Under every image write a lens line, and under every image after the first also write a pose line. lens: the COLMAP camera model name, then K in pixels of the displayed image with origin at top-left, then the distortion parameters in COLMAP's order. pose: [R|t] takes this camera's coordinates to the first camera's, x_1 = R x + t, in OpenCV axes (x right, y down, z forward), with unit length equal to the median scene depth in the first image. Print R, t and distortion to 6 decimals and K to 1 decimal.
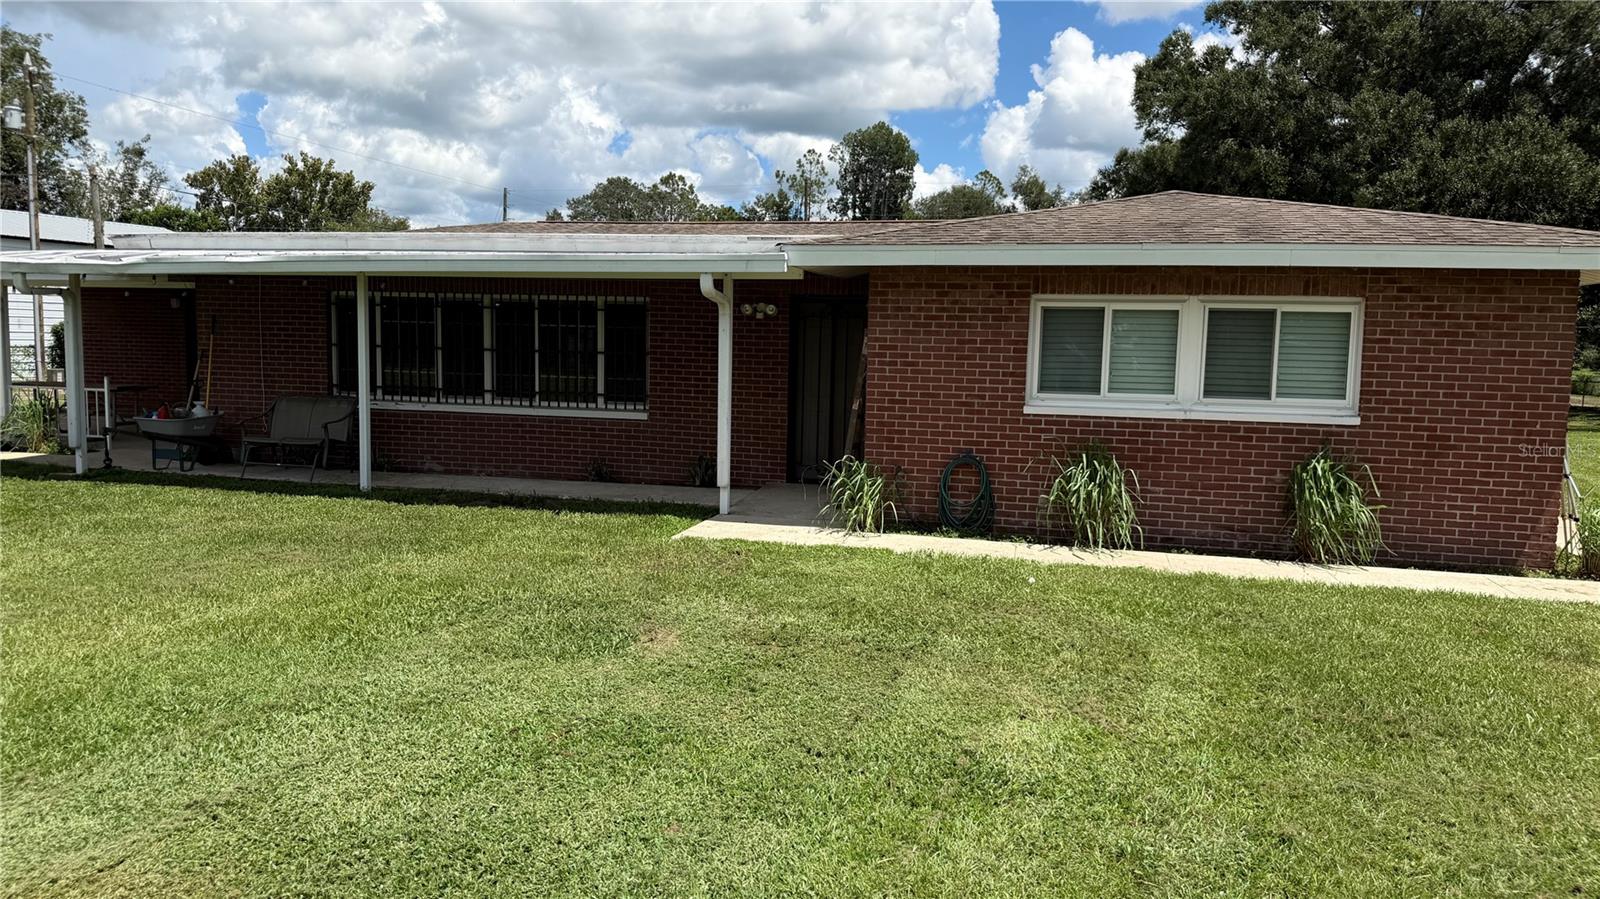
lens RADIAL K [[1105.1, 0, 800.0], [0, 1105.1, 449.5], [0, 0, 1]] dist [0.073407, -0.069223]
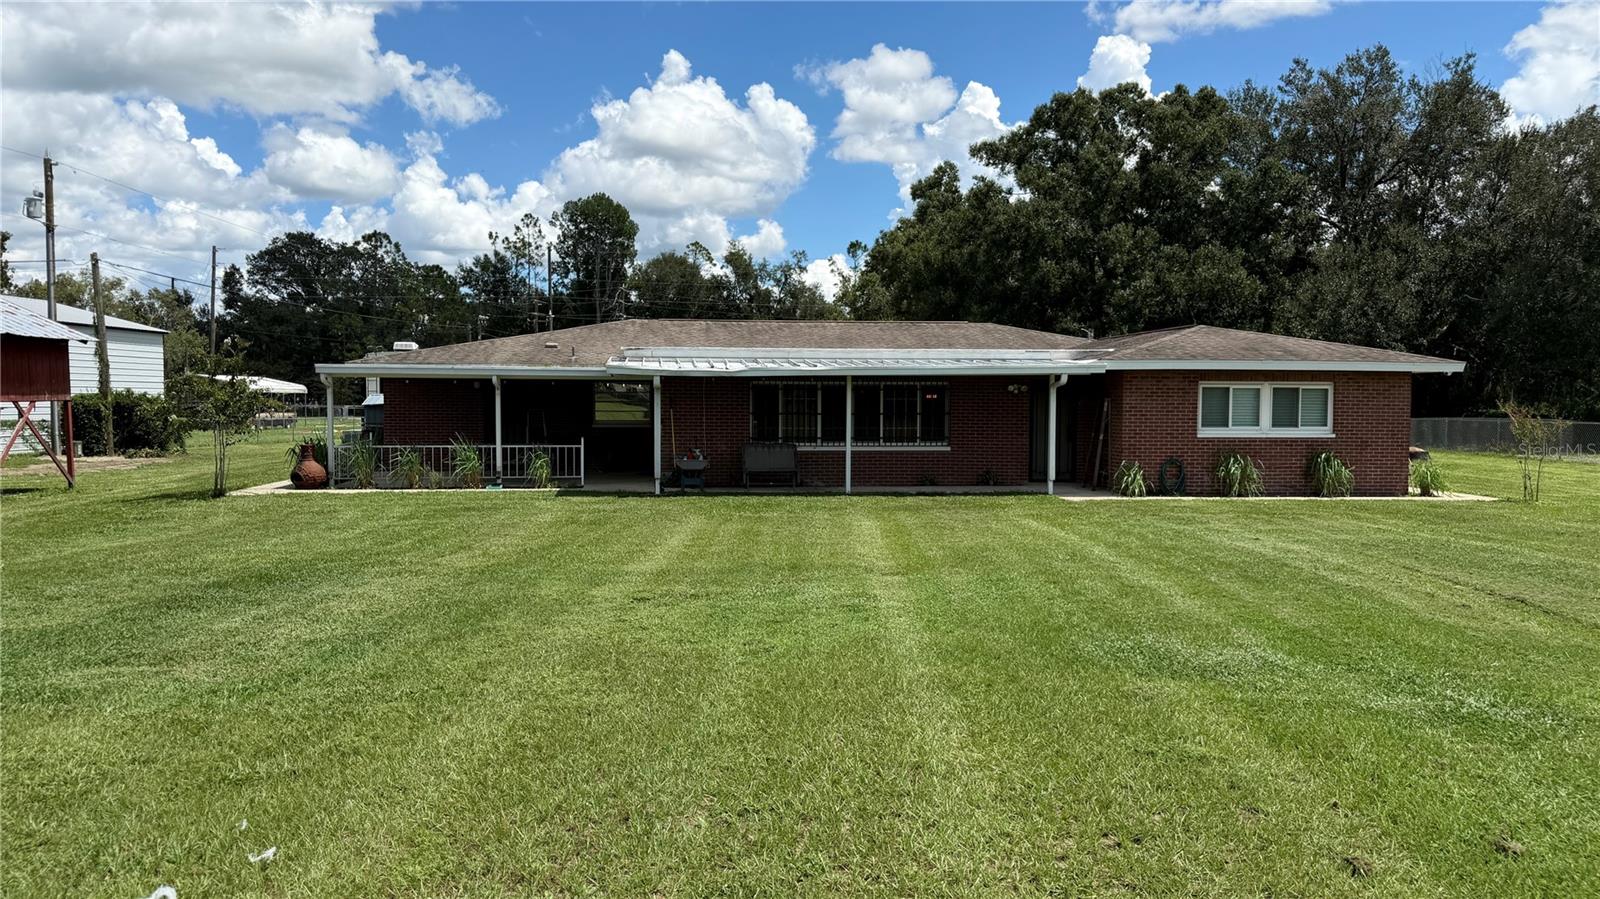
lens RADIAL K [[1108.2, 0, 797.7], [0, 1108.2, 478.3], [0, 0, 1]] dist [0.076351, -0.068073]
pose [[0.947305, -0.039910, 0.317837, -0.920703], [0.046941, 0.998793, -0.014489, 0.031382], [-0.316875, 0.028645, 0.948035, -0.602255]]
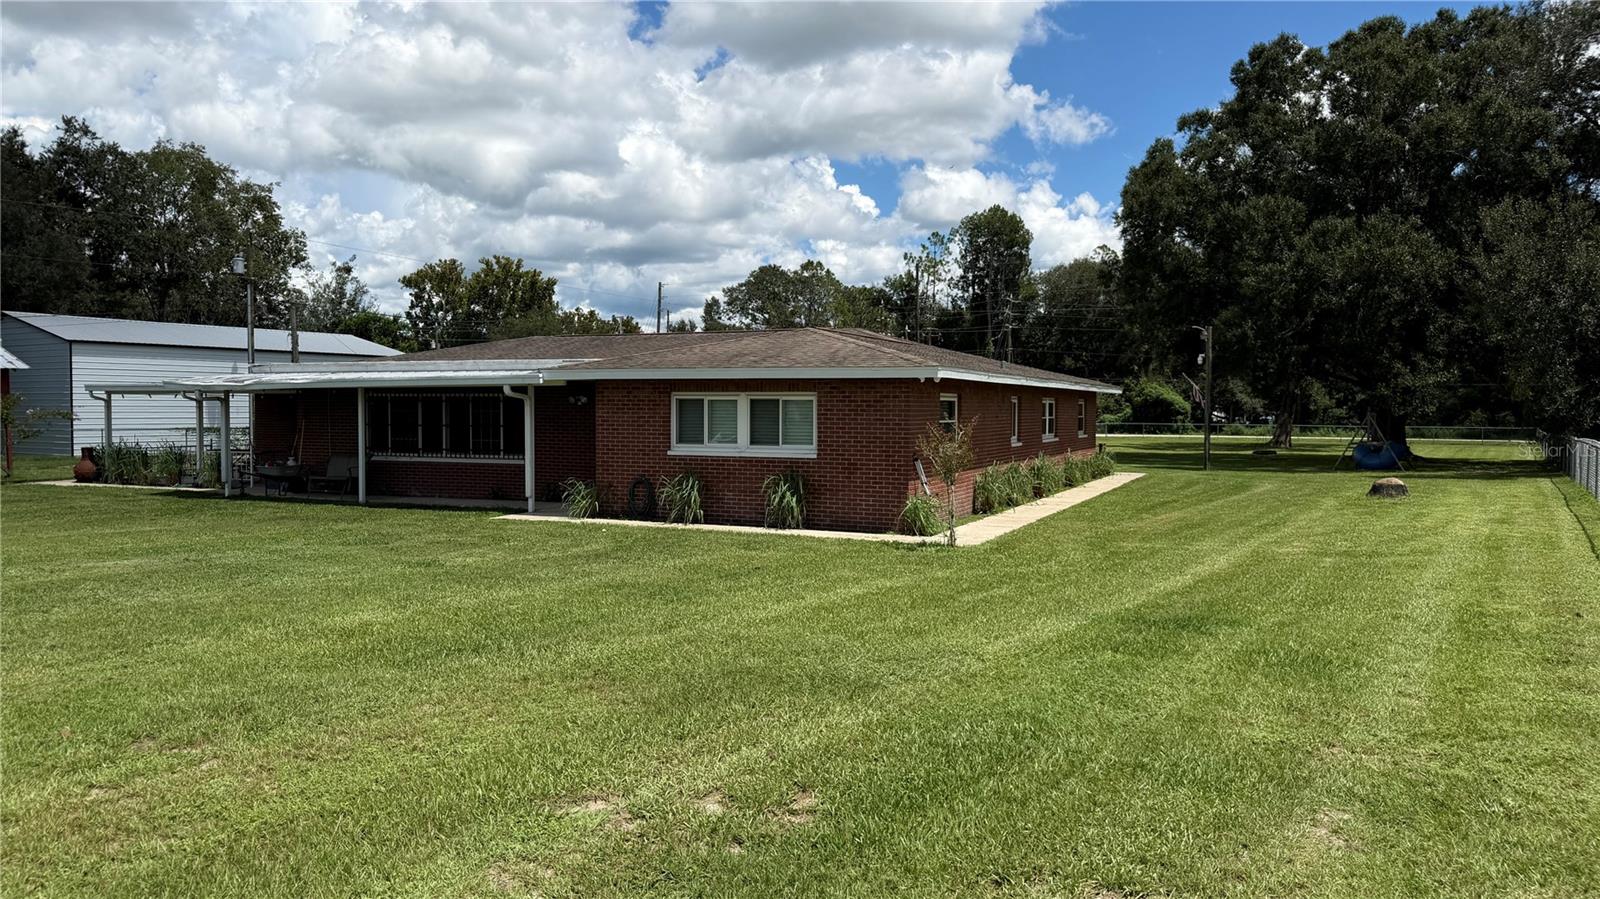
lens RADIAL K [[1105.1, 0, 800.0], [0, 1105.1, 449.5], [0, 0, 1]] dist [0.073407, -0.069223]
pose [[0.986227, -0.012482, -0.164925, 0.558042], [0.002125, 0.998022, -0.062827, 0.058518], [0.165383, 0.061611, 0.984303, -0.619595]]
